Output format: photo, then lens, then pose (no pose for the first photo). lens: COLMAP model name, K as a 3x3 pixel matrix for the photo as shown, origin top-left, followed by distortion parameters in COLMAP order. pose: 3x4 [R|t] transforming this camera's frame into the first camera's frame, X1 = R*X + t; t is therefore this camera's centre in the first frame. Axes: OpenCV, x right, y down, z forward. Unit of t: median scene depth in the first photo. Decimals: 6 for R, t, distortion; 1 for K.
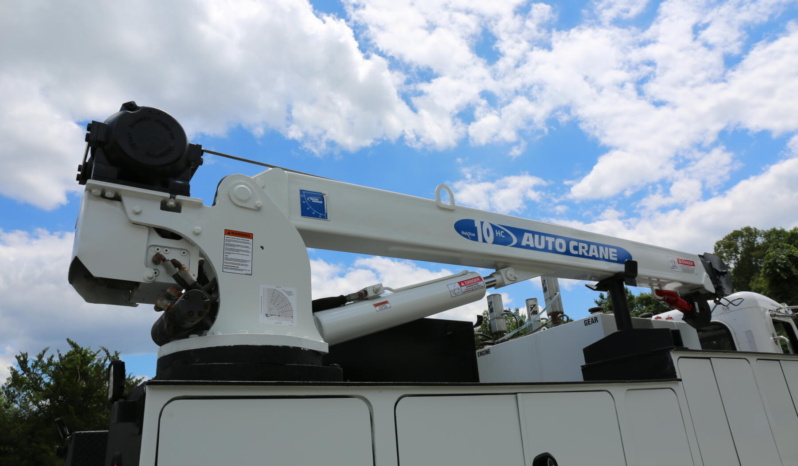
lens RADIAL K [[545.8, 0, 402.7], [0, 545.8, 227.9], [0, 0, 1]] dist [-0.095087, 0.065116]
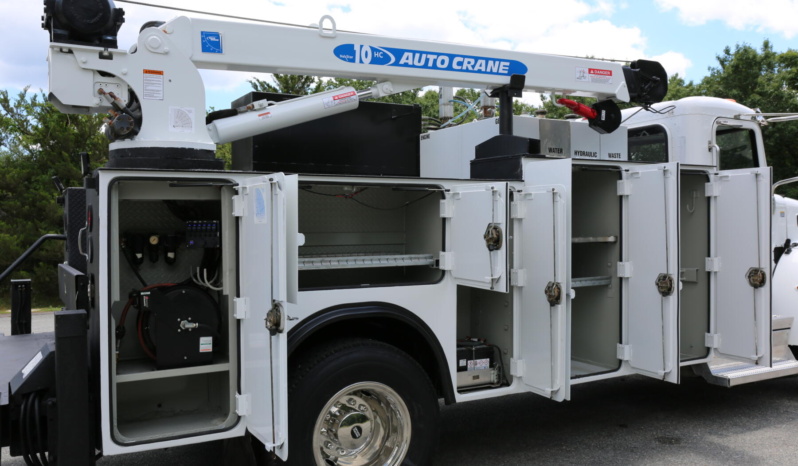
lens RADIAL K [[712.8, 0, 399.2], [0, 712.8, 233.6], [0, 0, 1]] dist [-0.052148, 0.063928]
pose [[0.993155, 0.074632, -0.089848, 0.361198], [-0.032595, 0.915767, 0.400386, -0.237701], [0.112162, -0.394717, 0.911931, -0.552510]]
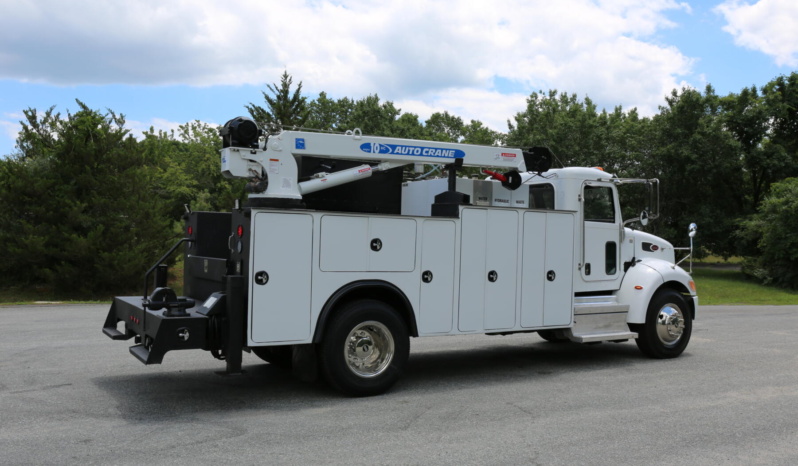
lens RADIAL K [[712.8, 0, 396.2], [0, 712.8, 226.6], [0, 0, 1]] dist [-0.052148, 0.063928]
pose [[0.992667, 0.106497, -0.057182, 0.397875], [-0.077969, 0.925611, 0.370357, -0.720955], [0.092370, -0.363183, 0.927128, -1.706969]]
